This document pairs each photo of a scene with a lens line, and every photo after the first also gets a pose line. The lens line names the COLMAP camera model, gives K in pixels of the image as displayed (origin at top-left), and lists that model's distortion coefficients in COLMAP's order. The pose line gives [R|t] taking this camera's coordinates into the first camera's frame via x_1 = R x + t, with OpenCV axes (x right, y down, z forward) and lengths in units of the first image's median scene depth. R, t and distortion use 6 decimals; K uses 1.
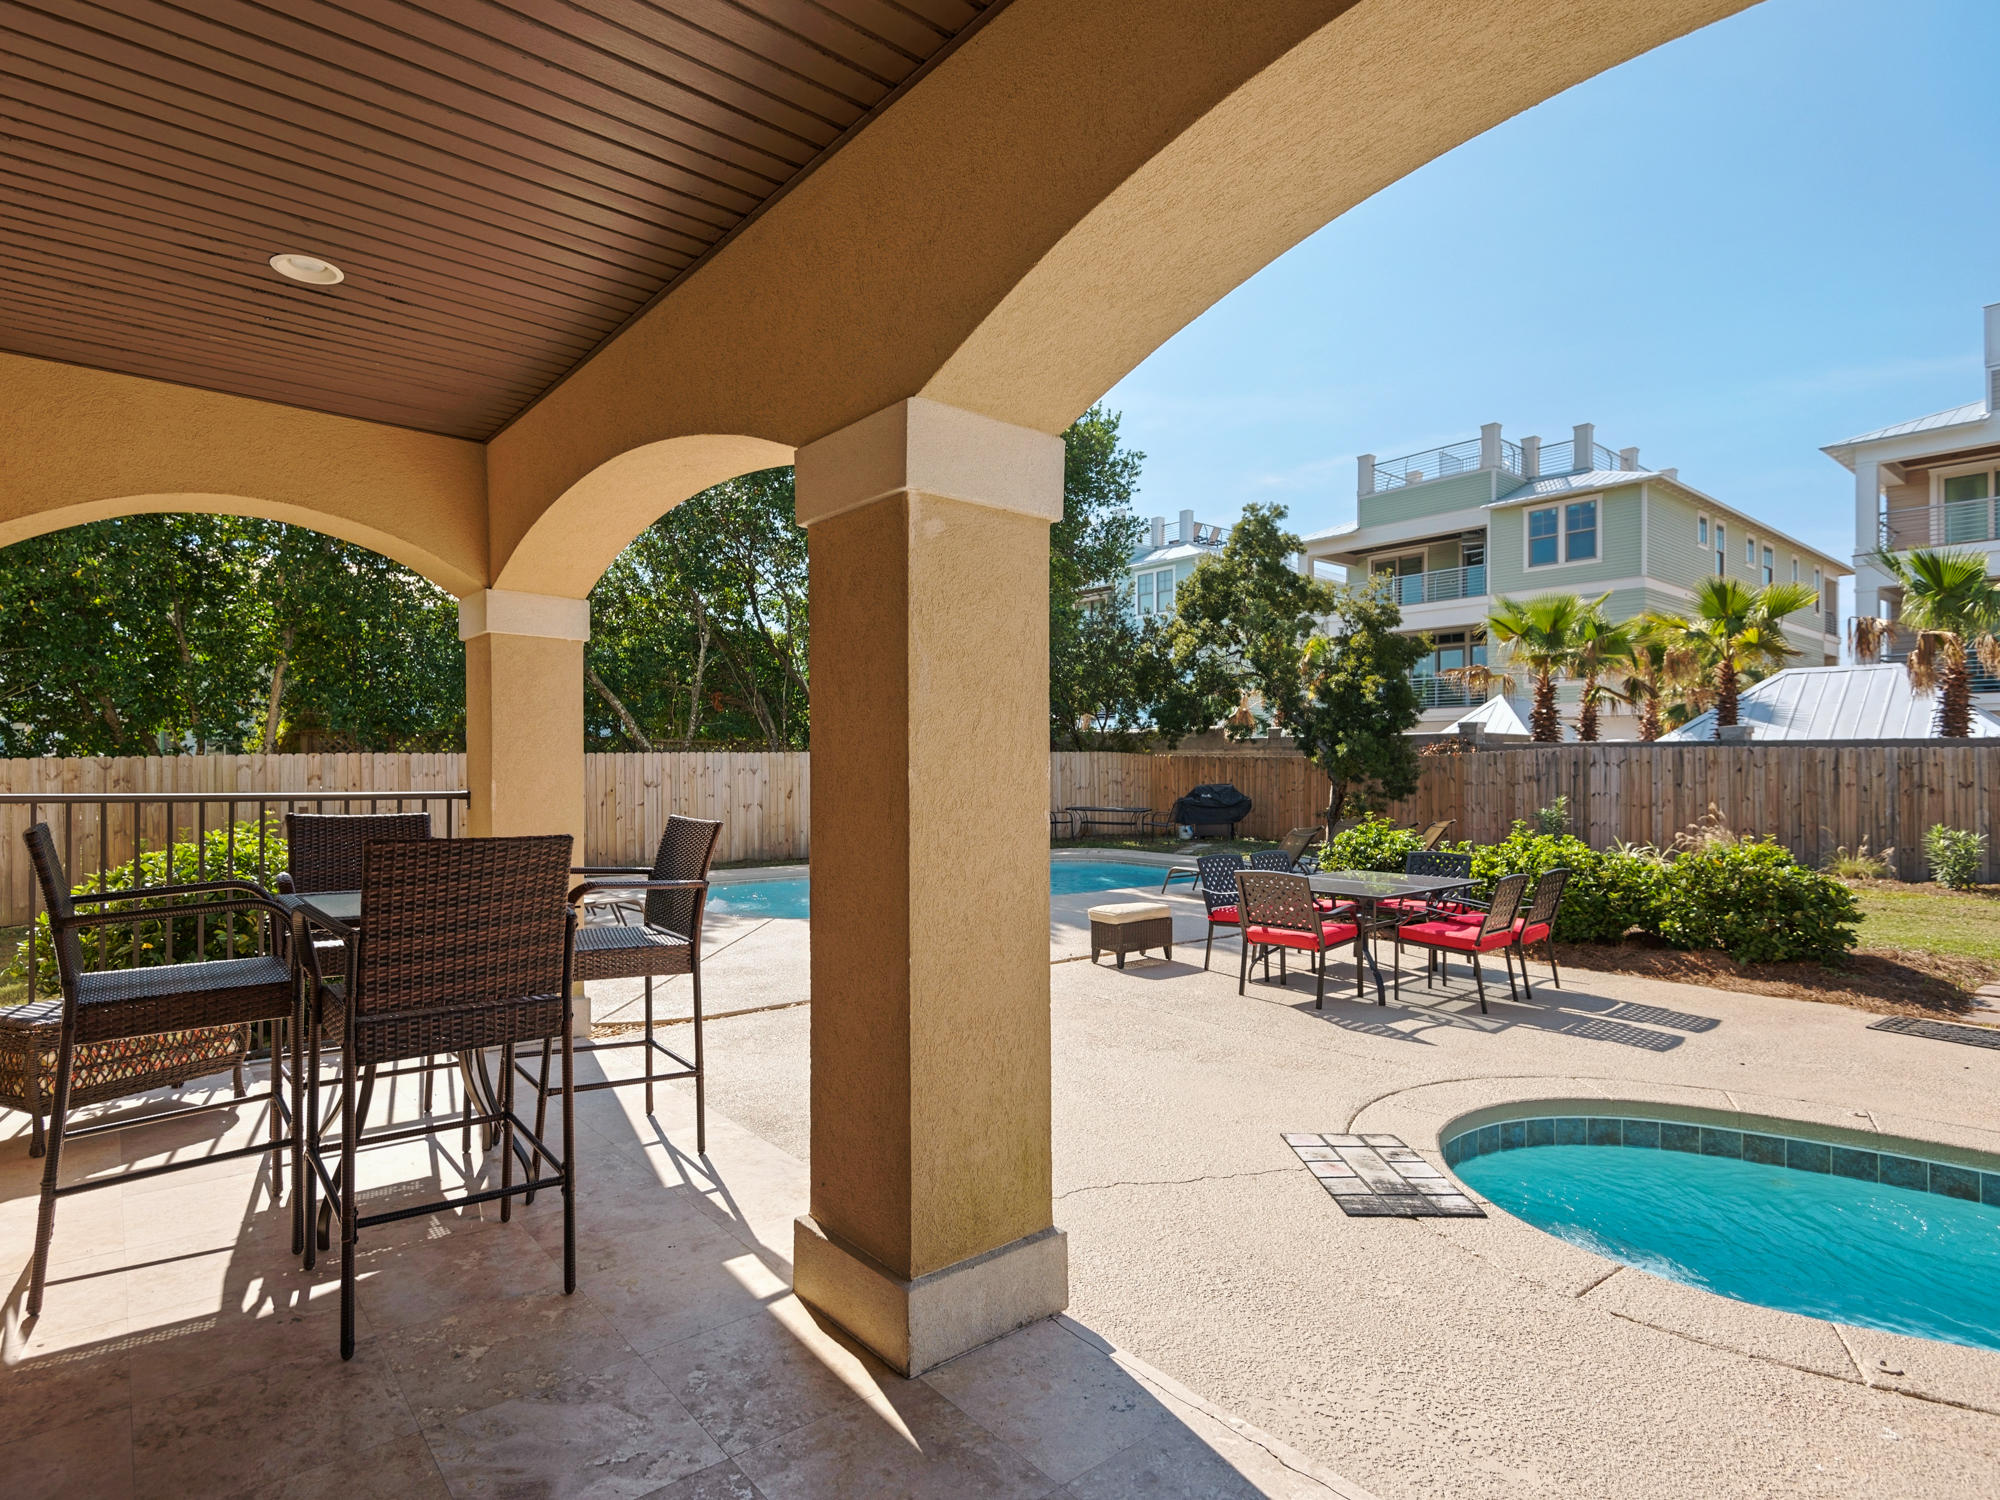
lens RADIAL K [[1051.1, 0, 949.2], [0, 1051.1, 753.0], [0, 0, 1]] dist [0.010198, -0.006901]
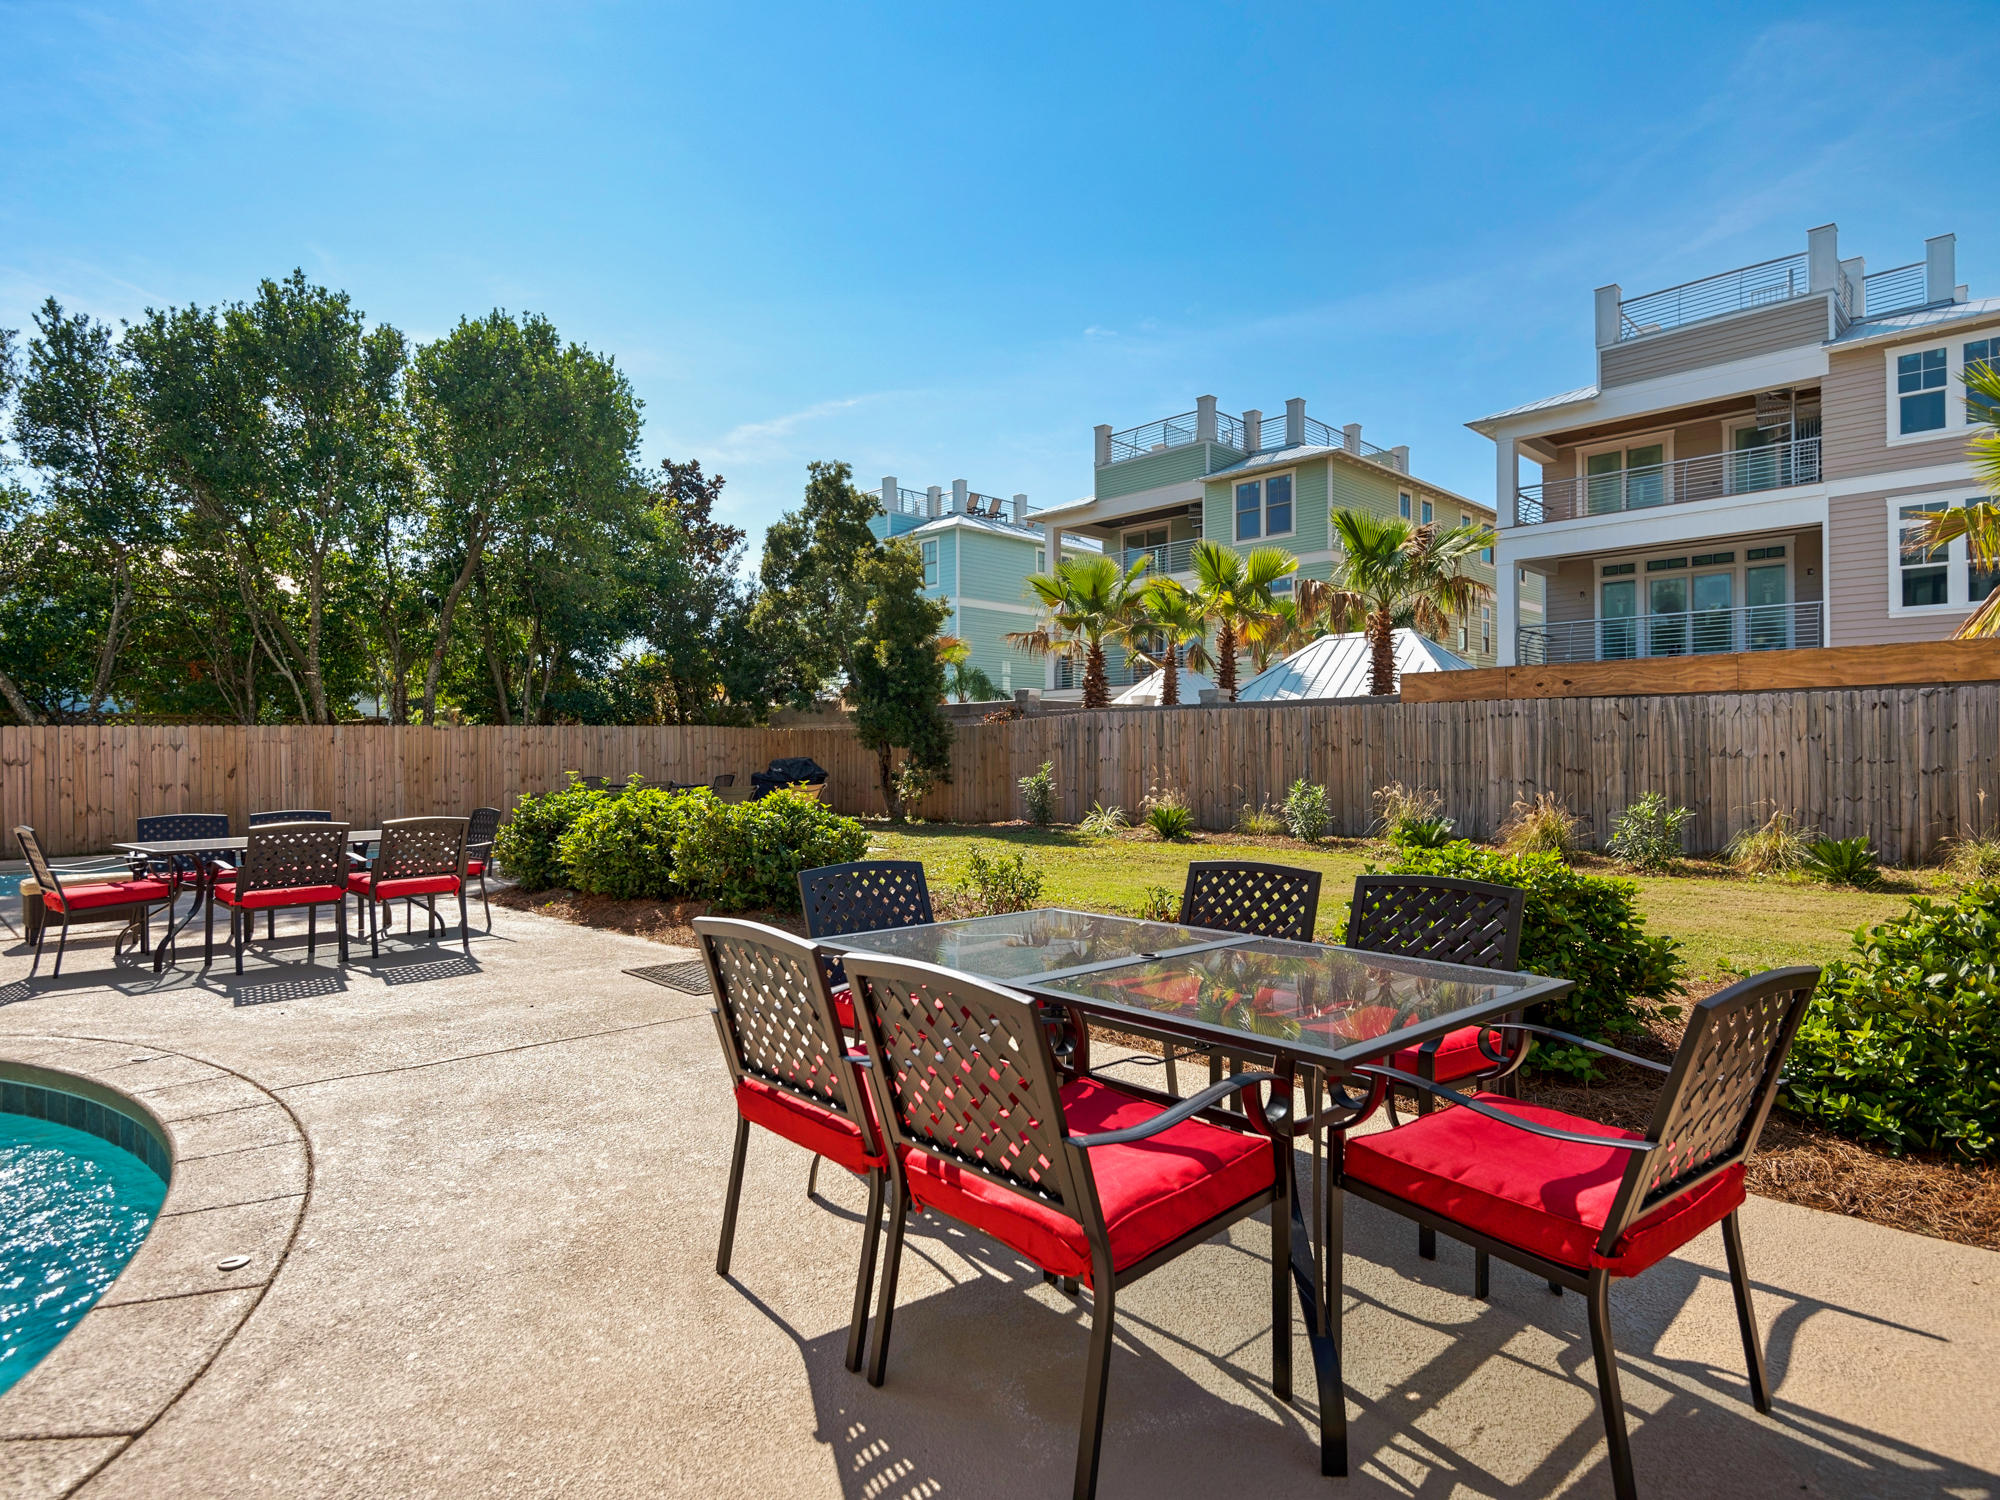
lens RADIAL K [[1099.4, 0, 990.6], [0, 1099.4, 746.8], [0, 0, 1]] dist [0.025462, 0.000077]
pose [[0.991515, -0.012958, 0.129346, 0.305276], [0.012021, 0.999896, 0.008018, 0.014422], [-0.129436, -0.006395, 0.991567, -0.014448]]
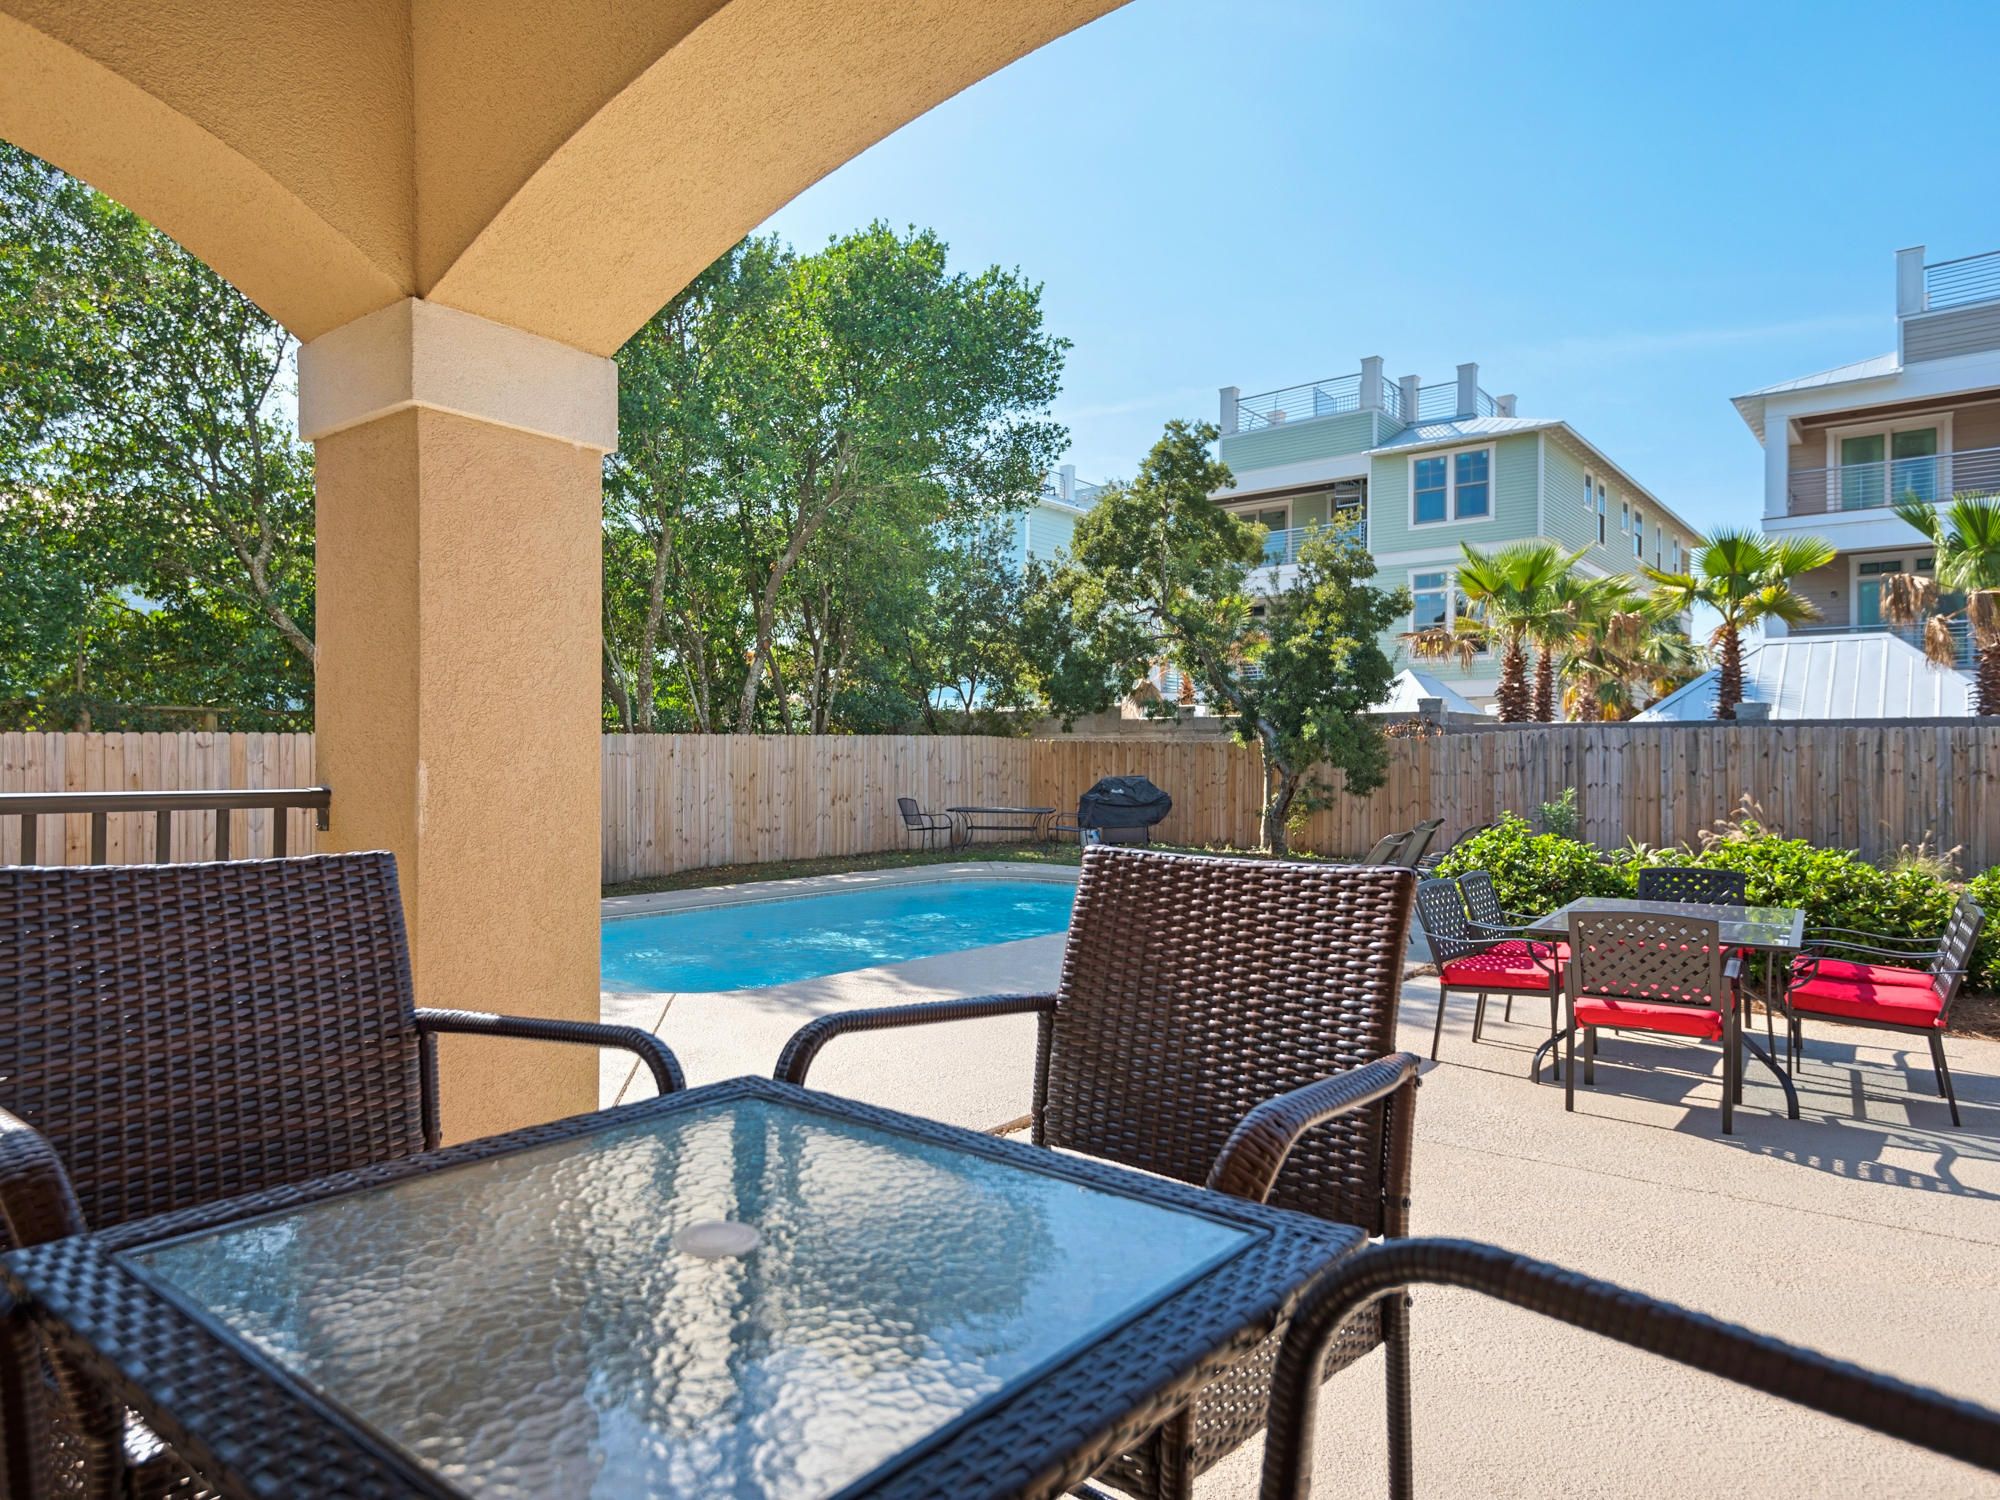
lens RADIAL K [[1261.7, 0, 941.8], [0, 1261.7, 729.0], [0, 0, 1]] dist [0.020771, 0.000933]
pose [[0.978767, 0.000824, 0.204975, -0.074792], [0.001223, 0.999951, -0.009861, 0.003646], [-0.204973, 0.009902, 0.978718, 0.105305]]
